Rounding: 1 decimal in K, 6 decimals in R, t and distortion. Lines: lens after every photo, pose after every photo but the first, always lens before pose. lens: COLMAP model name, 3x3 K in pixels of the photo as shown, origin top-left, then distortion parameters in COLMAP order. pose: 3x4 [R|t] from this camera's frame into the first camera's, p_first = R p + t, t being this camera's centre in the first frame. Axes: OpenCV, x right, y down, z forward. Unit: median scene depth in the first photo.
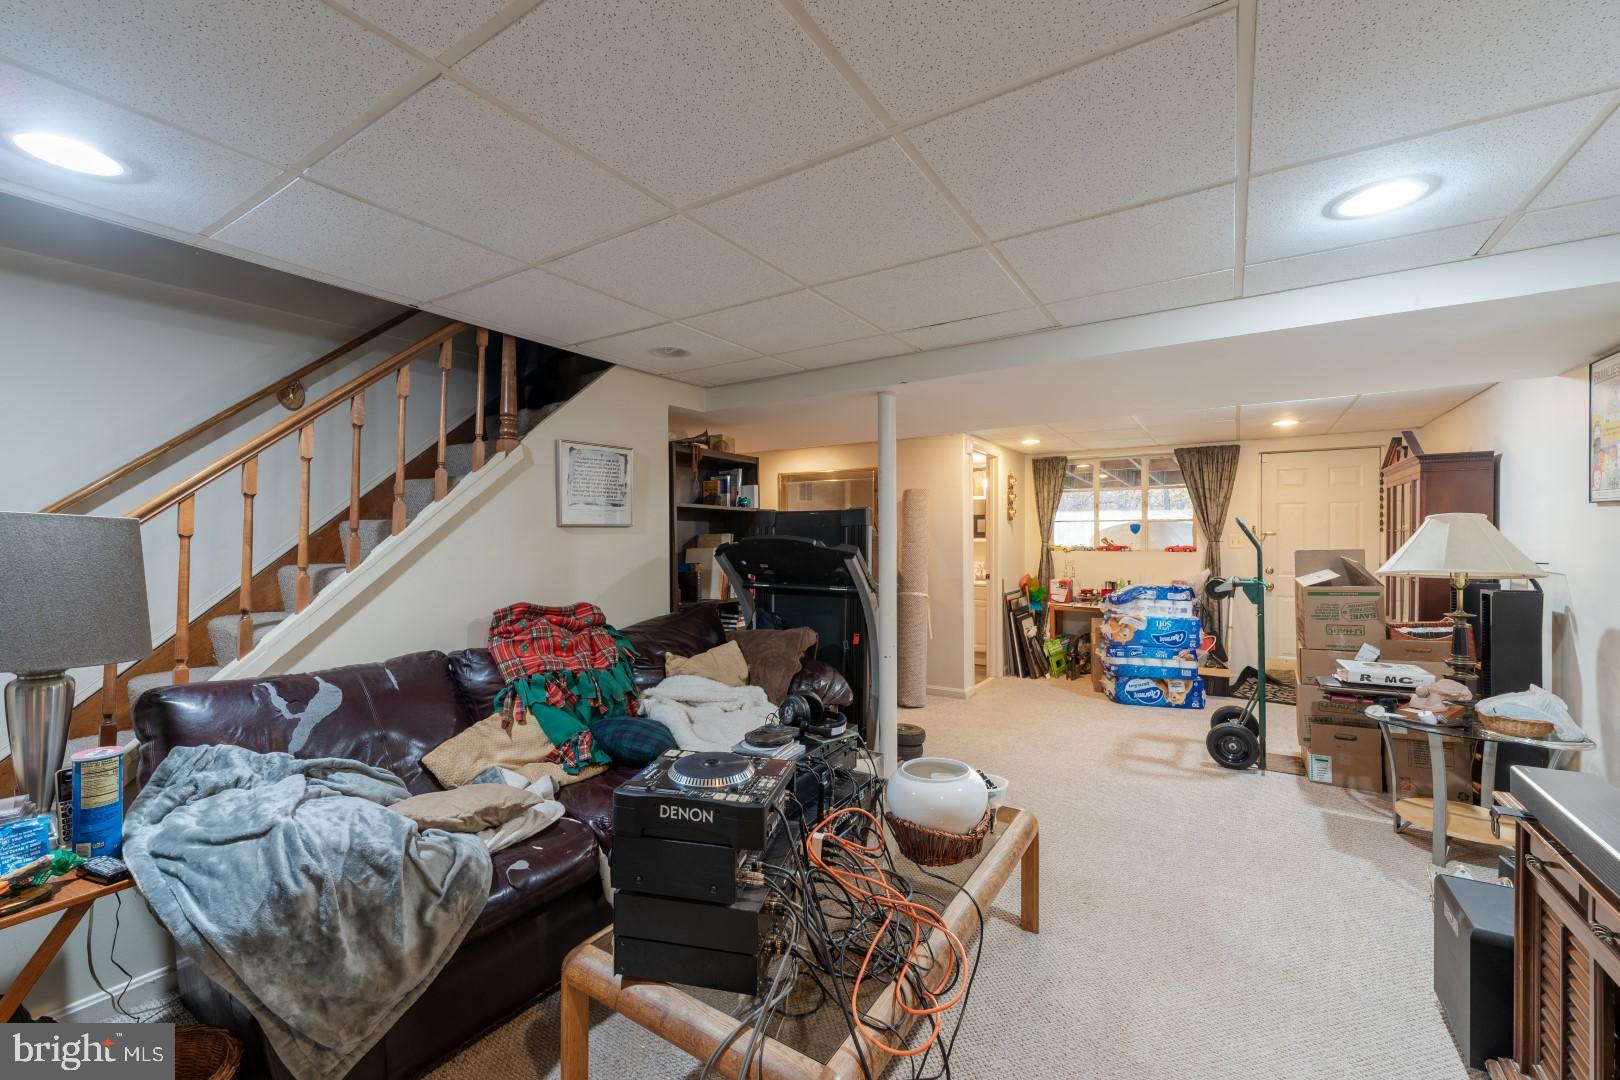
lens RADIAL K [[667.5, 0, 810.0], [0, 667.5, 540.0], [0, 0, 1]] dist [-0.001189, -0.000322]
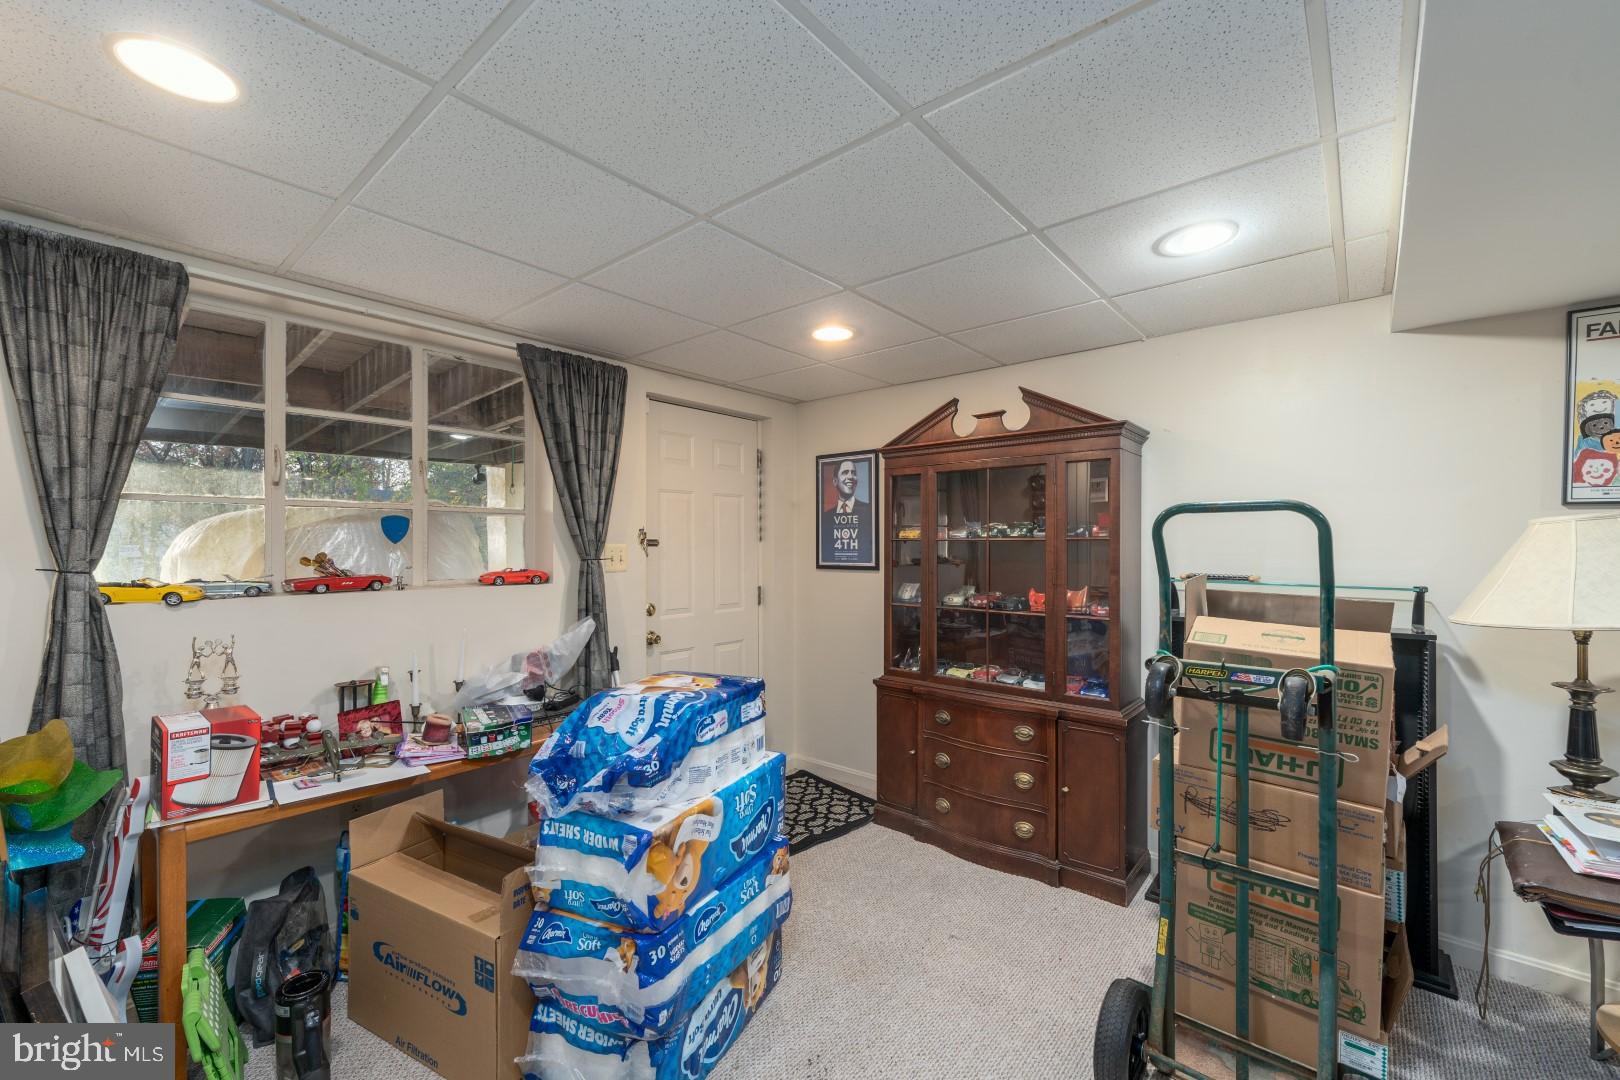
lens RADIAL K [[667.5, 0, 810.0], [0, 667.5, 540.0], [0, 0, 1]] dist [-0.001189, -0.000322]
pose [[0.126993, 0.015553, 0.991782, 0.157777], [0.004127, 0.999860, -0.016208, -0.004100], [-0.991895, 0.006151, 0.126911, 0.791336]]
